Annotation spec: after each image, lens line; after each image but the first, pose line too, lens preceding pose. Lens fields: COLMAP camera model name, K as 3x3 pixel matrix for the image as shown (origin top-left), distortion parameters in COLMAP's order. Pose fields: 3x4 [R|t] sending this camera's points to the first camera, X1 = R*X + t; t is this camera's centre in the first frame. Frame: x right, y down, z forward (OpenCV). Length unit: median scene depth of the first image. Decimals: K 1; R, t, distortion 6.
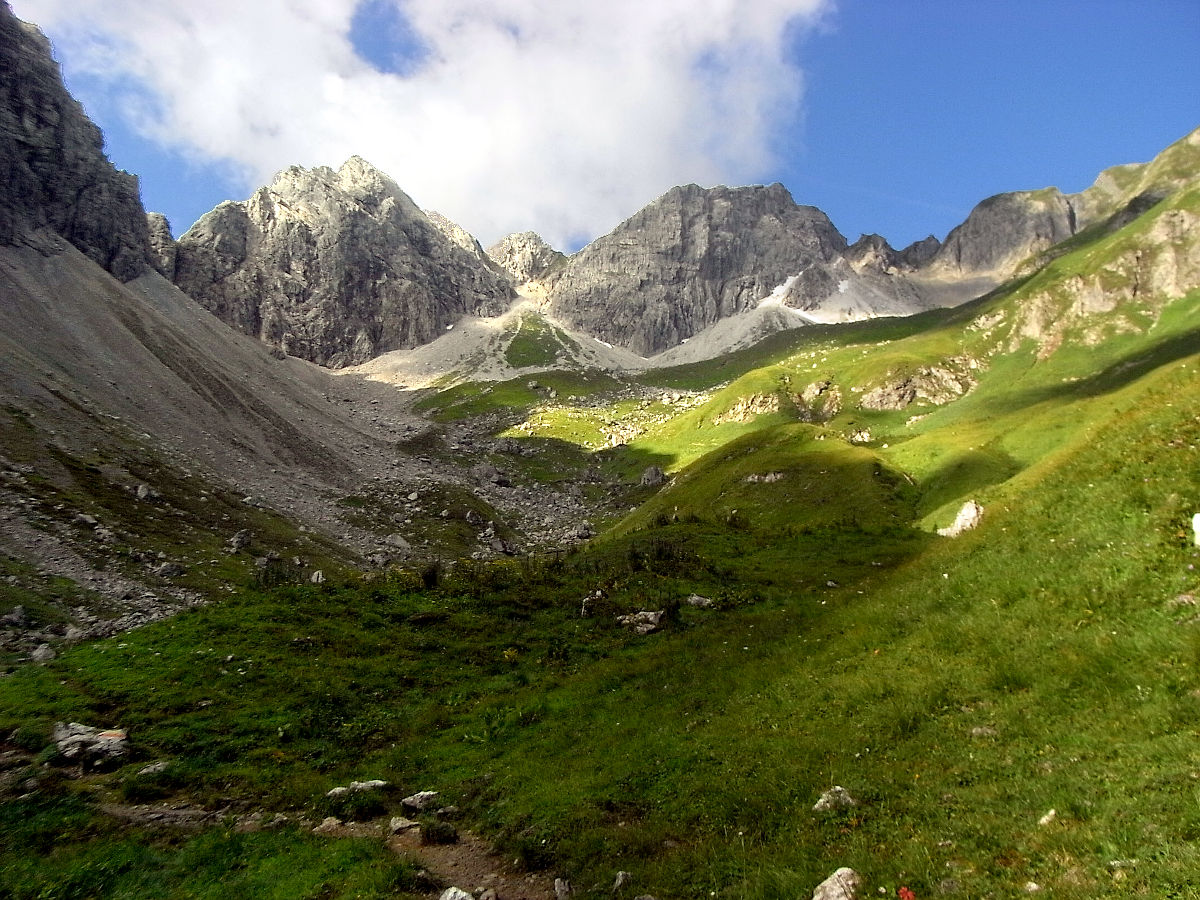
lens RADIAL K [[1042.4, 0, 612.3], [0, 1042.4, 454.5], [0, 0, 1]] dist [-0.143876, 0.157700]
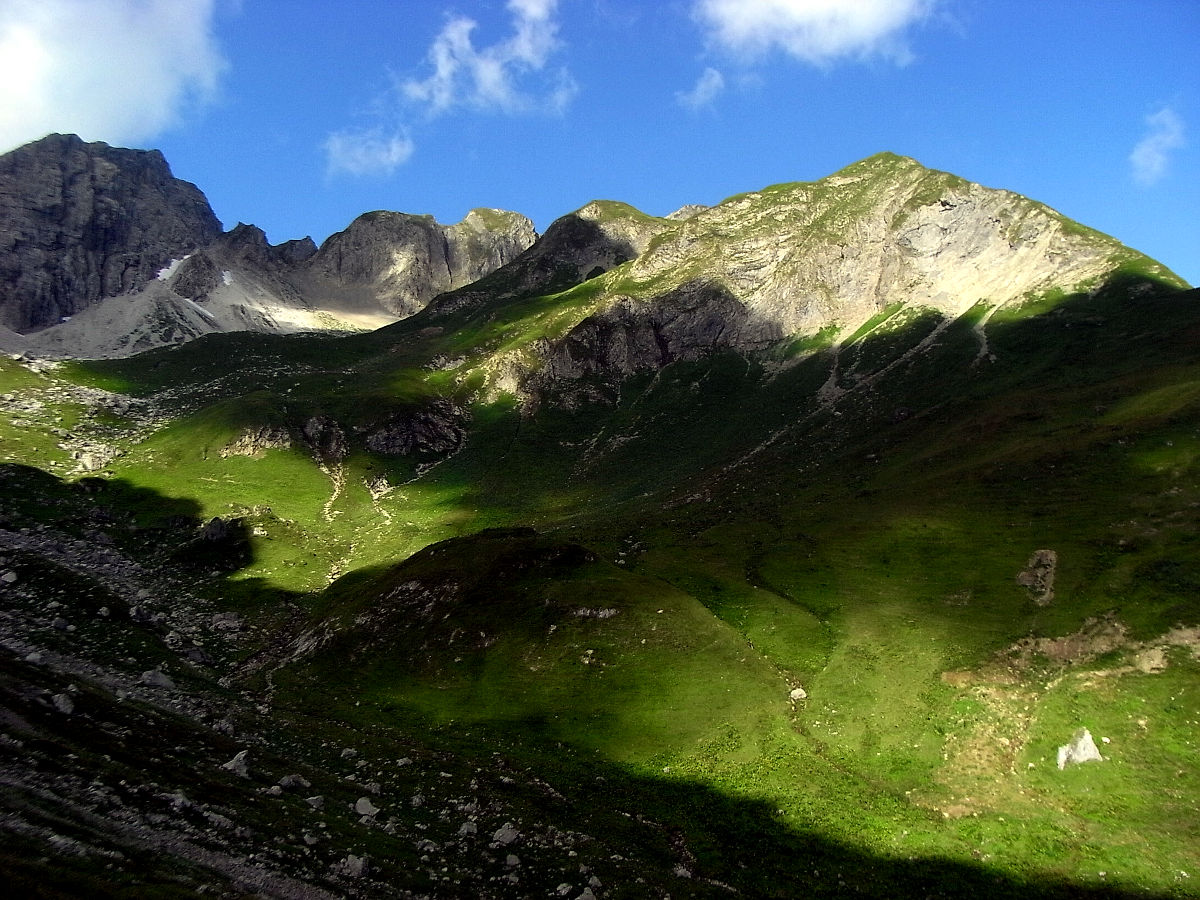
lens RADIAL K [[1042.4, 0, 612.3], [0, 1042.4, 454.5], [0, 0, 1]] dist [-0.143876, 0.157700]
pose [[0.764577, 0.067860, 0.640950, -0.118570], [-0.083505, 0.996490, -0.005891, -0.029820], [-0.639100, -0.049018, 0.767560, 0.048878]]
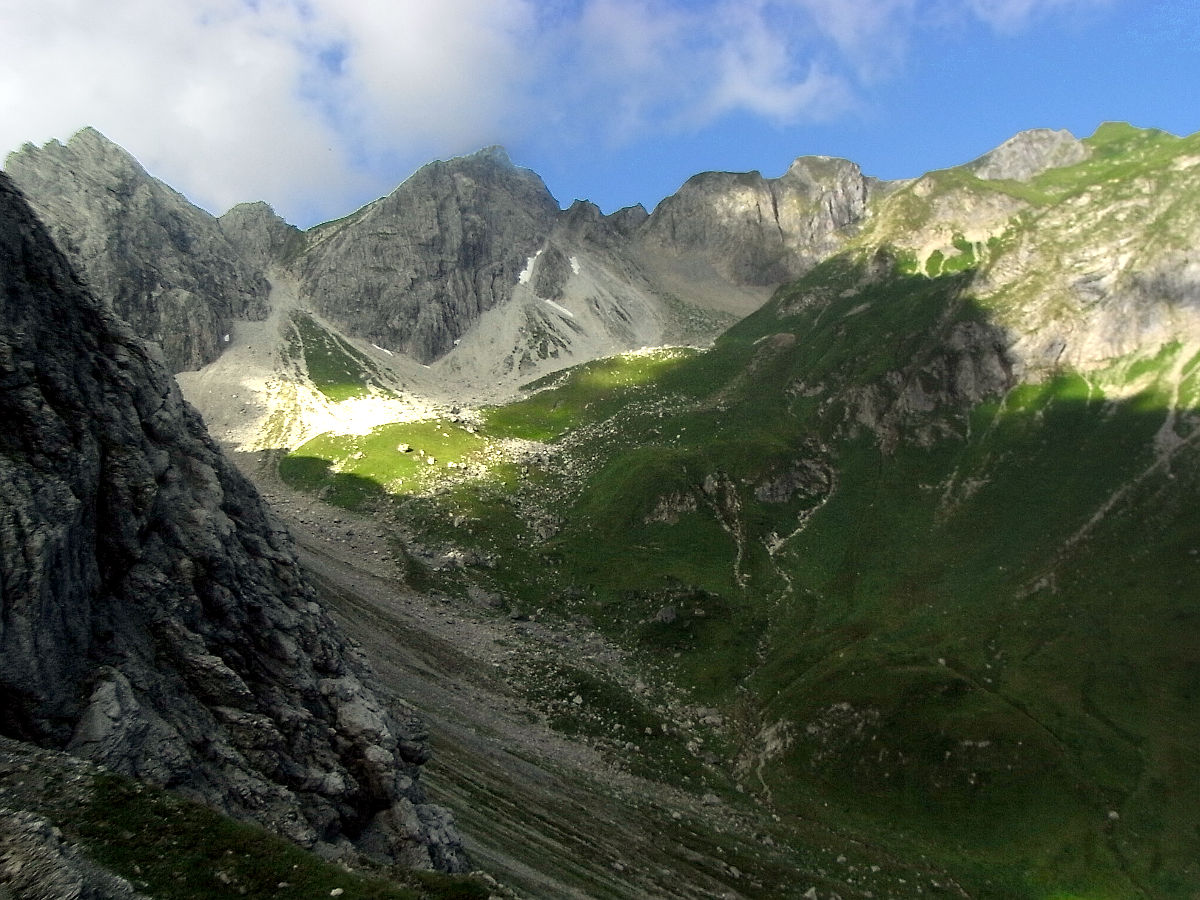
lens RADIAL K [[1124.5, 0, 625.3], [0, 1124.5, 488.3], [0, 0, 1]] dist [-0.165000, 0.196070]
pose [[0.911871, -0.051199, 0.407271, -0.229858], [-0.013053, 0.988072, 0.153439, -0.140115], [-0.410269, -0.145233, 0.900326, -0.050260]]
